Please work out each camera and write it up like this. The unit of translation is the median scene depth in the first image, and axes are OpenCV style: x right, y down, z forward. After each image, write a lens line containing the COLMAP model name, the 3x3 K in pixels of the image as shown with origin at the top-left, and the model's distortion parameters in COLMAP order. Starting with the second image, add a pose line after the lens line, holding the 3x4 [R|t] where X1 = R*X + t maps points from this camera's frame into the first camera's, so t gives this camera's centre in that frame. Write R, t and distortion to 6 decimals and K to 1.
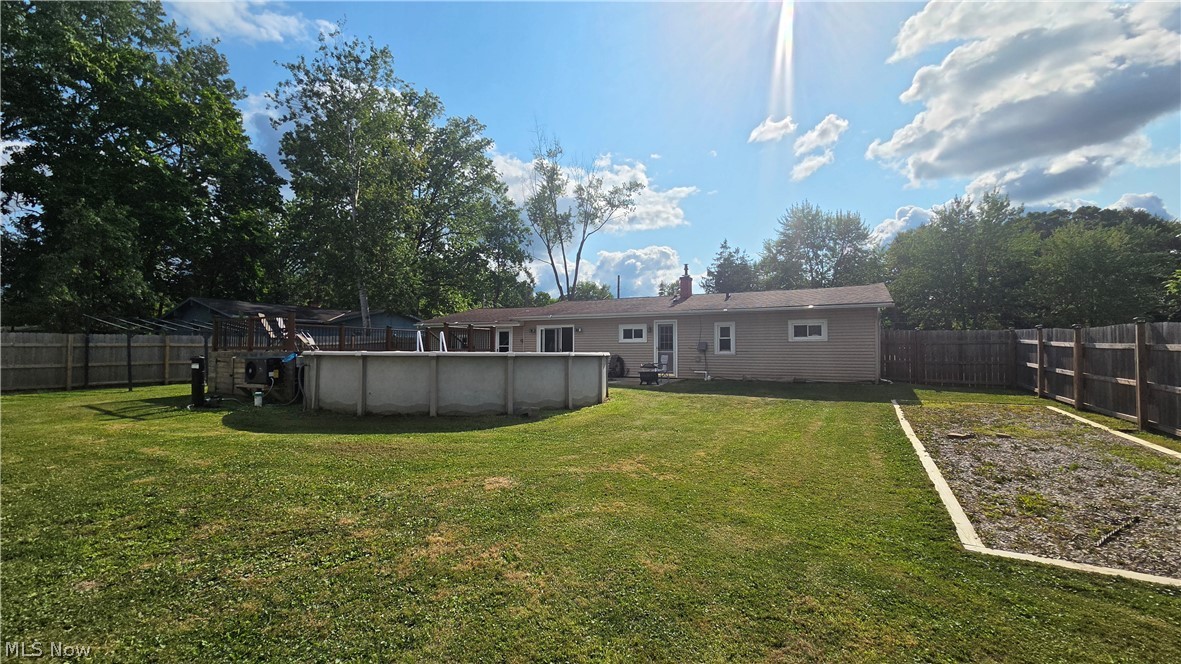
lens RADIAL K [[482.9, 0, 586.4], [0, 482.9, 333.6], [0, 0, 1]] dist [-0.003757, 0.000234]
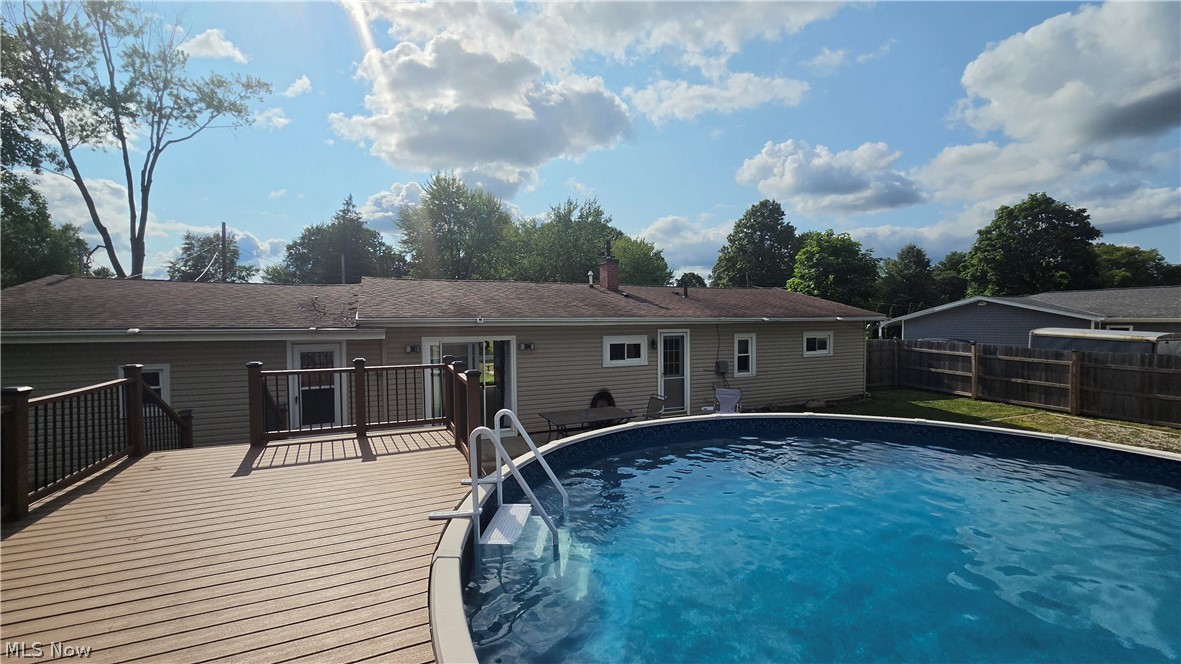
lens RADIAL K [[482.9, 0, 586.4], [0, 482.9, 333.6], [0, 0, 1]] dist [-0.003757, 0.000234]
pose [[0.603418, -0.028373, 0.796920, -0.420319], [-0.020656, 0.998475, 0.051190, -0.052450], [-0.797158, -0.047351, 0.601911, 0.679718]]
